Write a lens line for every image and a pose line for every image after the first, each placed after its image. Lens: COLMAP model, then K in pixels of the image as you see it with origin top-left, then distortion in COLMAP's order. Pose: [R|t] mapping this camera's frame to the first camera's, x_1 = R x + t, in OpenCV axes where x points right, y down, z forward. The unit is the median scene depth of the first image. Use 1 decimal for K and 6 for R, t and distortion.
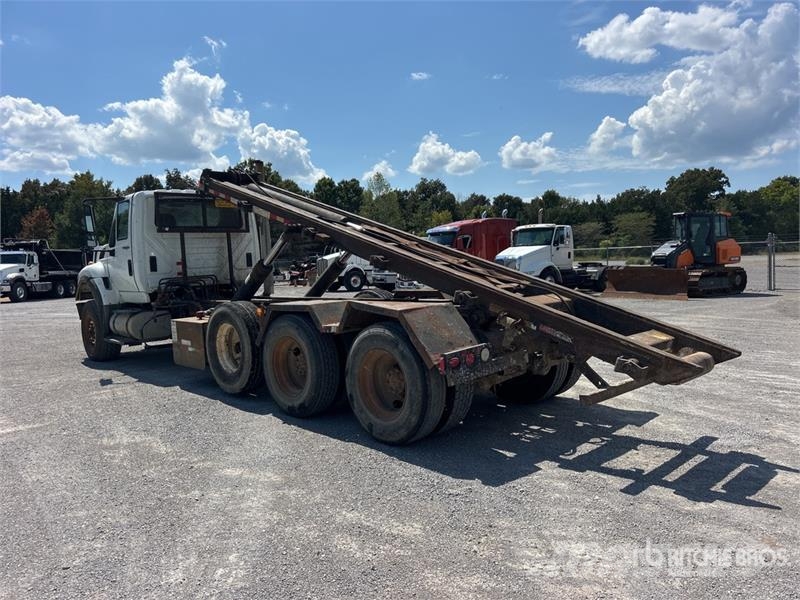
lens RADIAL K [[595.2, 0, 402.0], [0, 595.2, 301.7], [0, 0, 1]] dist [0.054464, -0.060758]
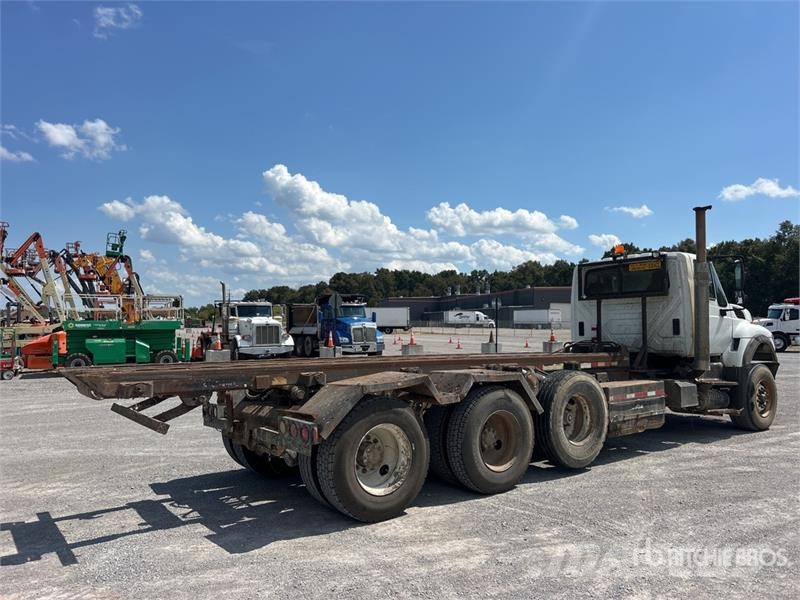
lens RADIAL K [[595.2, 0, 396.2], [0, 595.2, 304.8], [0, 0, 1]] dist [0.054464, -0.060758]
pose [[-0.118433, -0.004536, -0.992952, 1.076965], [-0.060231, 0.998181, 0.002624, -0.133656], [0.991134, 0.060117, -0.118491, 1.179062]]
